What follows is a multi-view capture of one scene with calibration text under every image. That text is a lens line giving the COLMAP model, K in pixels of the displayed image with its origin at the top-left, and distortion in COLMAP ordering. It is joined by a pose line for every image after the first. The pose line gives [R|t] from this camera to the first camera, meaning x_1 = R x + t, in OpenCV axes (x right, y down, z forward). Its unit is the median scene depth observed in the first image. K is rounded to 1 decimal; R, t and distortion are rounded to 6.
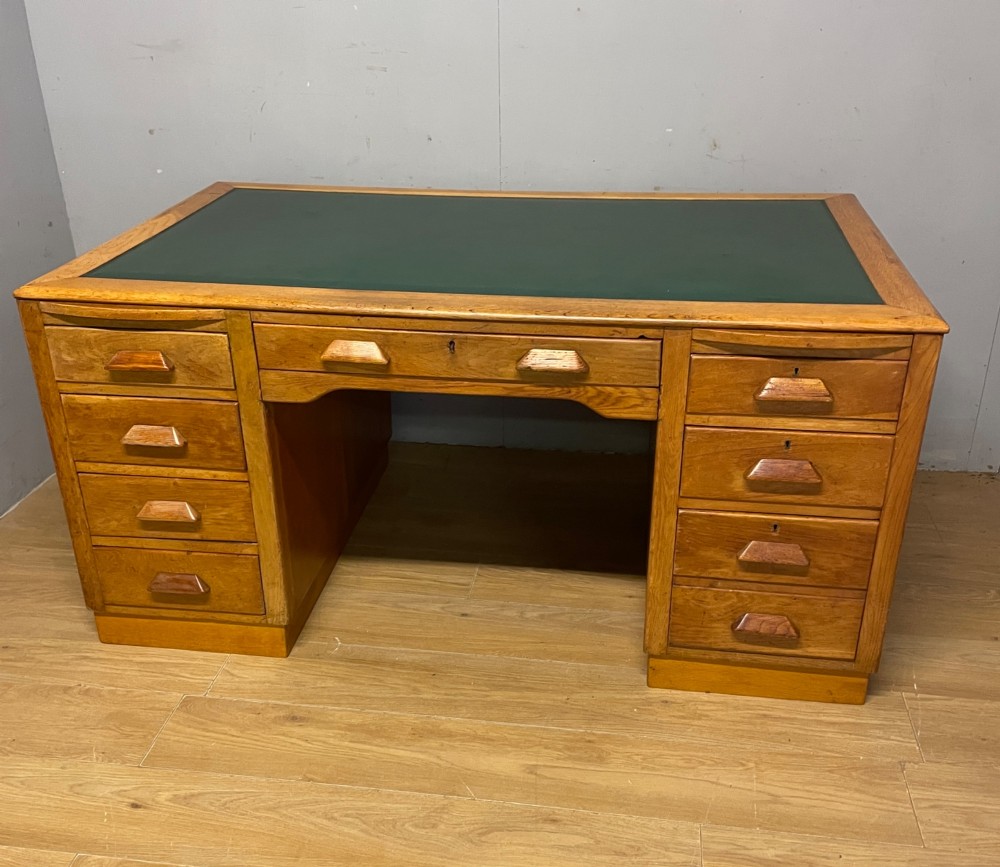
lens RADIAL K [[1041.6, 0, 487.8], [0, 1041.6, 467.1], [0, 0, 1]] dist [0.058573, 0.000000]
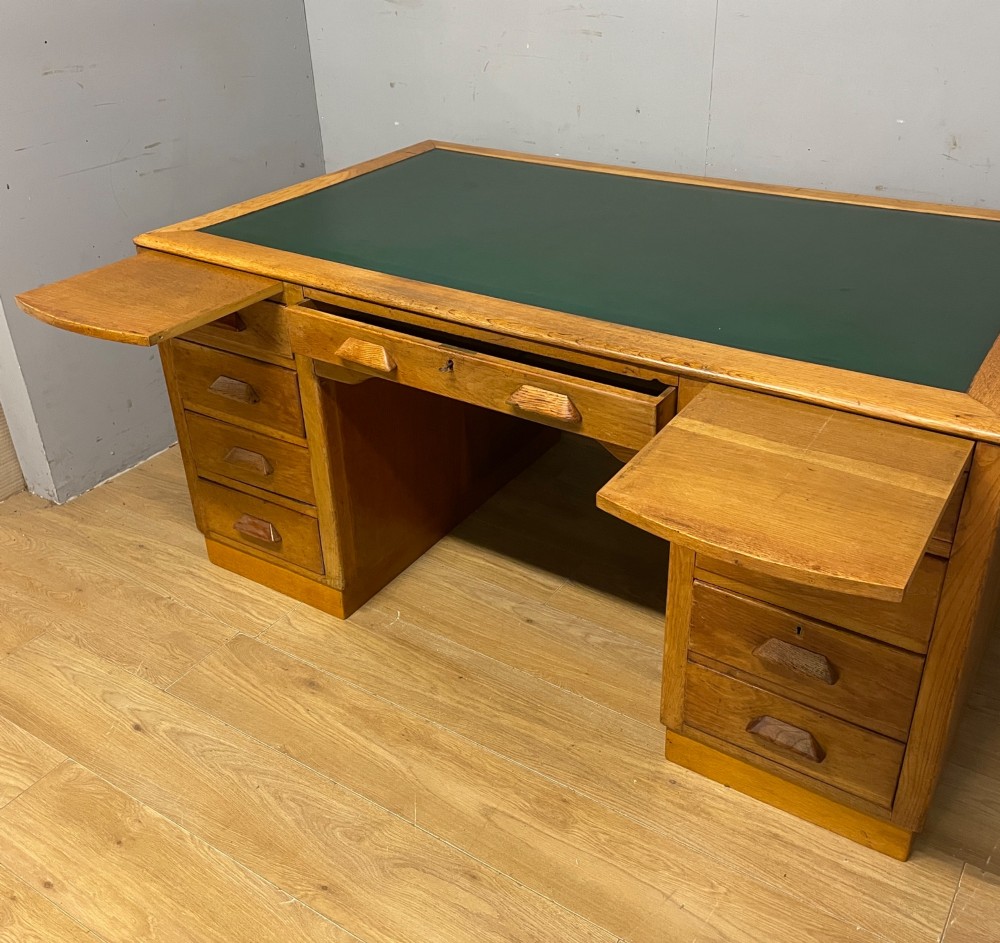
lens RADIAL K [[1001.5, 0, 516.4], [0, 1001.5, 441.6], [0, 0, 1]] dist [0.043432, 0.000000]
pose [[0.914339, 0.190909, -0.357126, 0.320132], [-0.172466, 0.981502, 0.083123, -0.114594], [0.366389, -0.014411, 0.930350, 0.173305]]
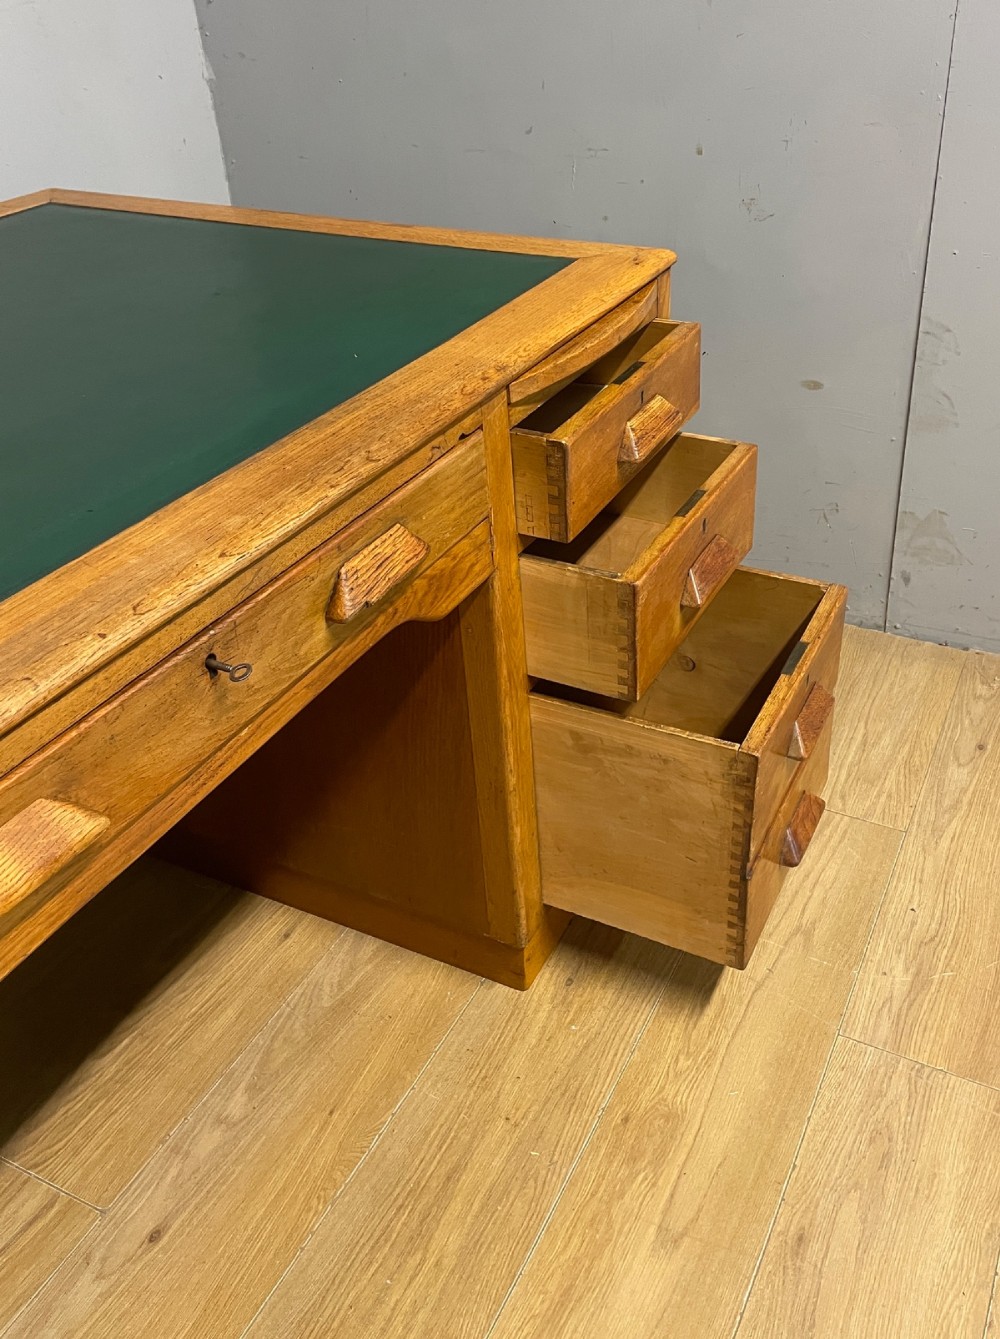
lens RADIAL K [[1181.9, 0, 591.9], [0, 1181.9, 569.8], [0, 0, 1]] dist [0.083392, -0.088950]
pose [[0.284167, -0.473757, 0.833549, -0.316739], [0.450974, 0.833258, 0.319850, -0.208838], [-0.846092, 0.285018, 0.450436, 0.650692]]
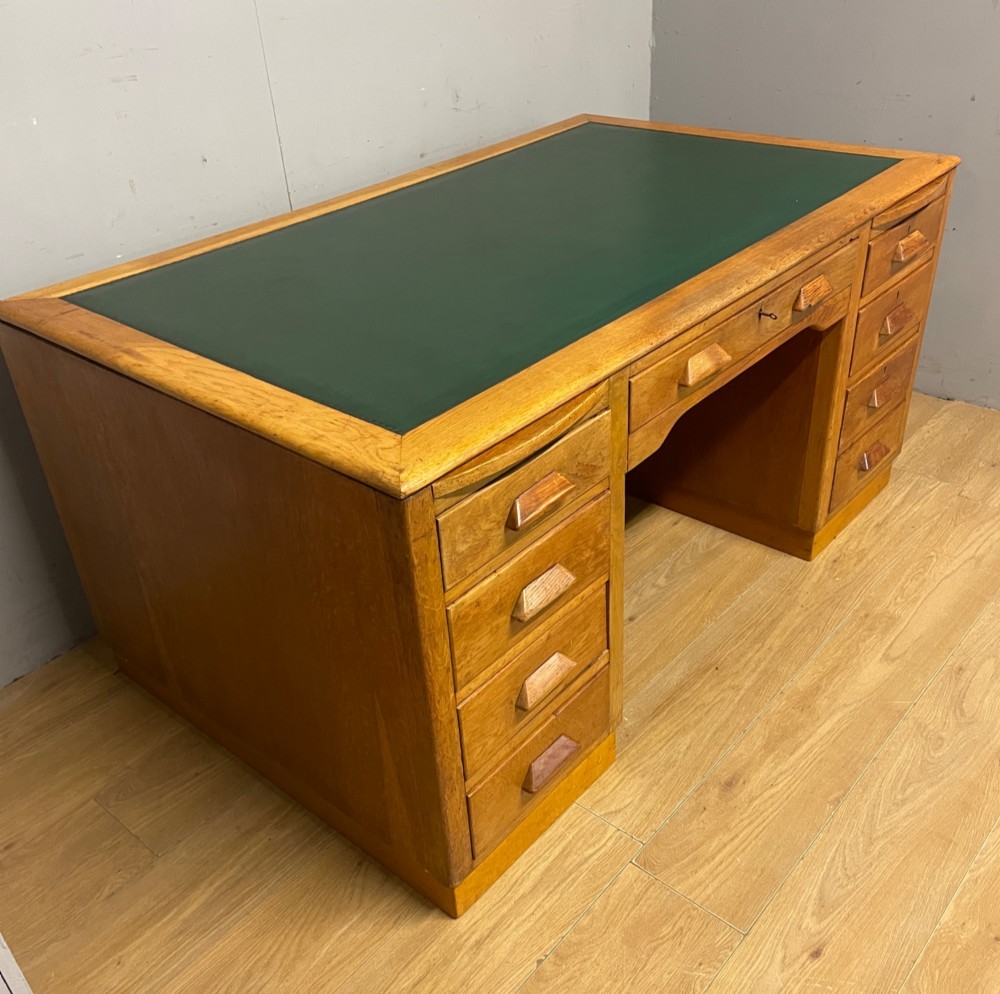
lens RADIAL K [[1013.7, 0, 488.6], [0, 1013.7, 510.5], [0, 0, 1]] dist [0.035432, 0.000000]
pose [[0.541008, -0.469236, 0.697946, -0.831987], [0.419600, 0.869814, 0.259536, -0.285191], [-0.728867, 0.152447, 0.667468, 0.570009]]
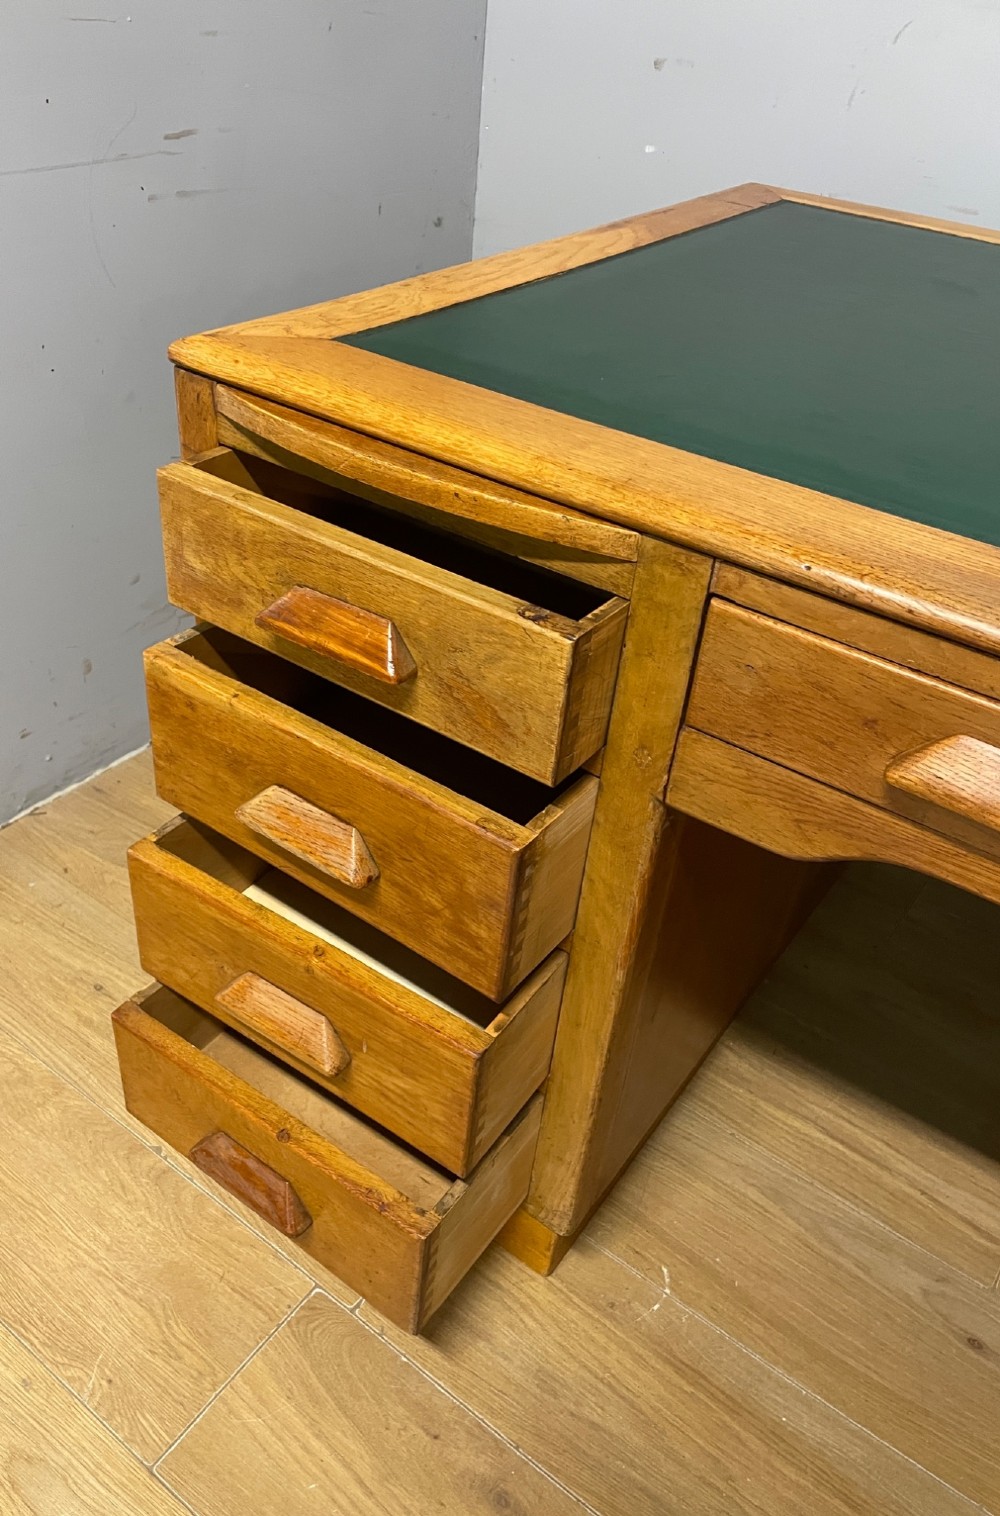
lens RADIAL K [[1151.1, 0, 430.8], [0, 1151.1, 769.8], [0, 0, 1]] dist [0.065841, -0.070820]
pose [[0.871574, 0.339732, -0.353470, -0.152007], [-0.277257, 0.936170, 0.216134, -0.137150], [0.404336, -0.090375, 0.910135, 0.620574]]
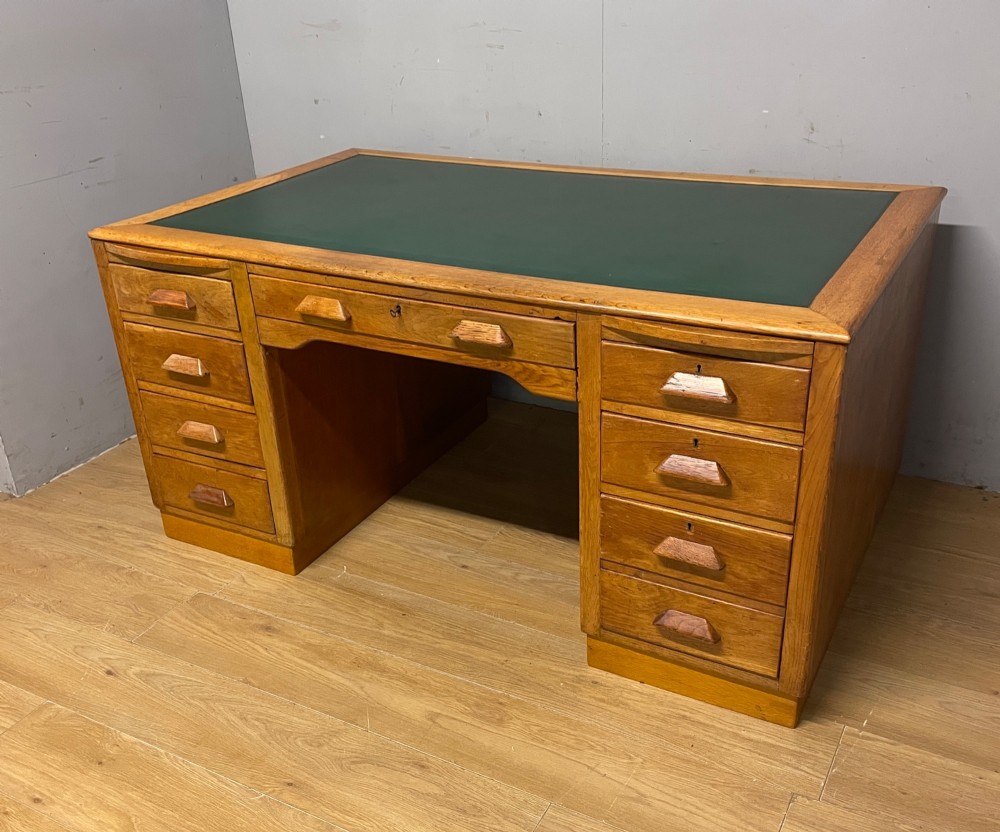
lens RADIAL K [[1001.5, 0, 505.6], [0, 1001.5, 439.3], [0, 0, 1]] dist [0.051139, 0.000000]
pose [[0.940031, 0.130694, -0.315058, 0.389363], [-0.126203, 0.991397, 0.034709, -0.032730], [0.316883, 0.007133, 0.948438, 0.058401]]
